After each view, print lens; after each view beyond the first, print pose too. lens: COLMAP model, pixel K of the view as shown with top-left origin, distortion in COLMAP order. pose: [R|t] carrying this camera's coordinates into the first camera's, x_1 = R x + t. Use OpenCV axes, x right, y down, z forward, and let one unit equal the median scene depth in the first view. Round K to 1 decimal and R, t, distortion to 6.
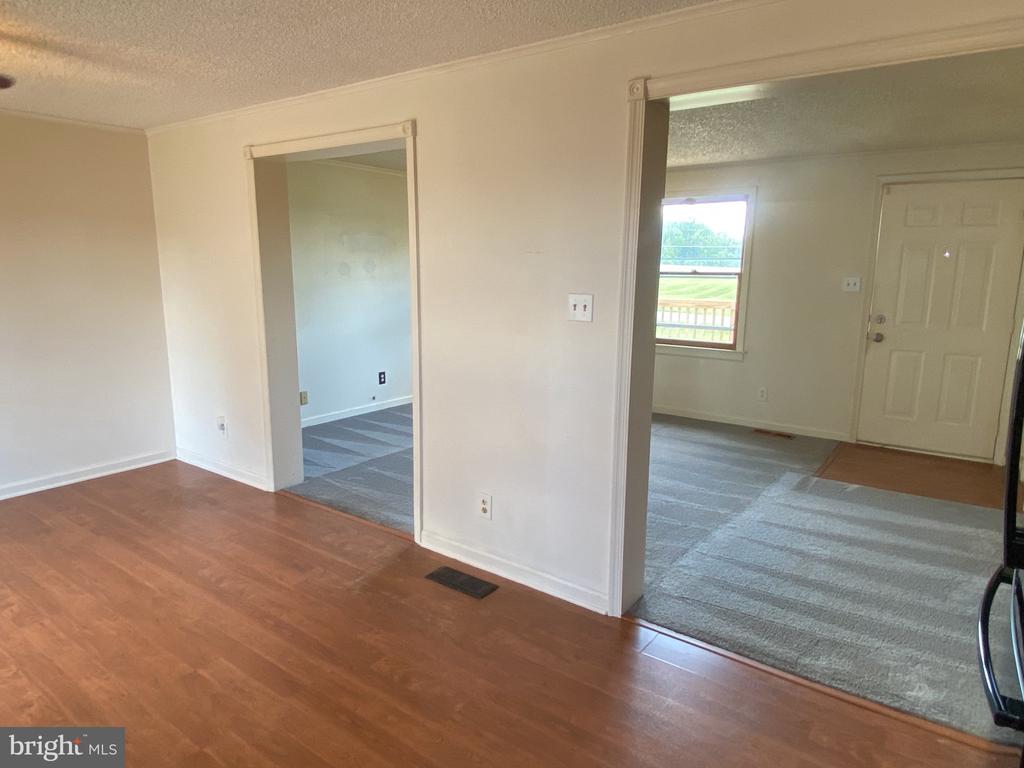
lens RADIAL K [[631.9, 0, 512.0], [0, 631.9, 384.0], [0, 0, 1]] dist [0.020689, -0.000283]
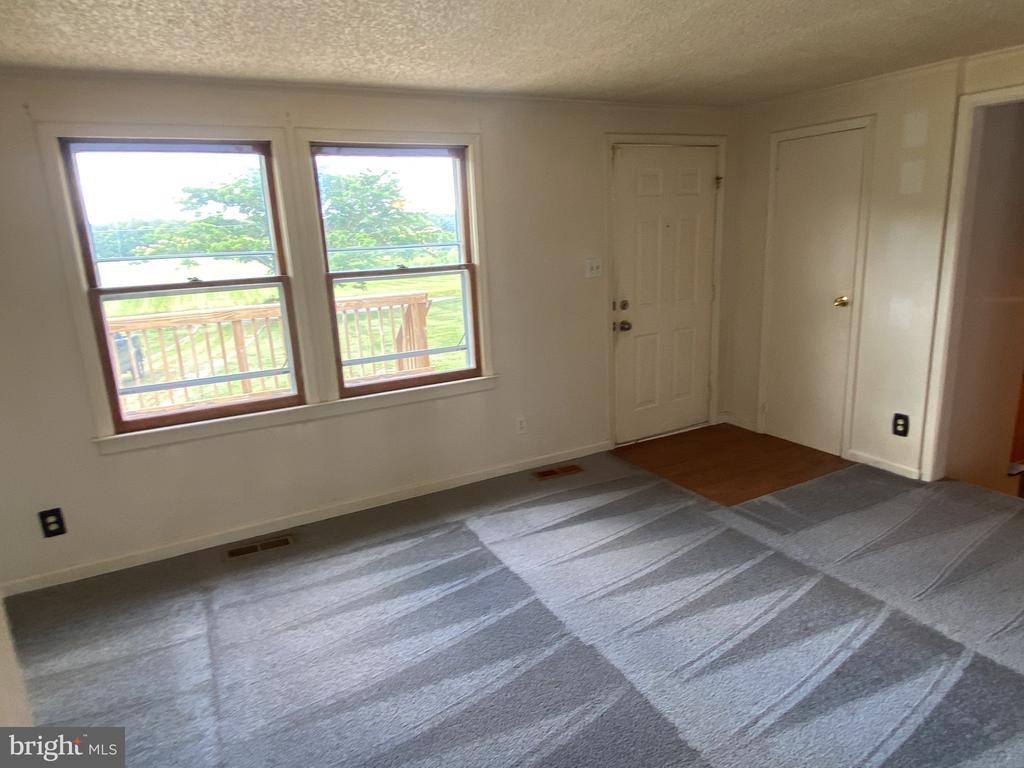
lens RADIAL K [[631.9, 0, 512.0], [0, 631.9, 384.0], [0, 0, 1]] dist [0.020689, -0.000283]
pose [[0.428016, -0.234913, 0.872707, -0.259408], [0.218699, 0.963852, 0.152187, -0.156942], [-0.876911, 0.125722, 0.463919, 0.719689]]
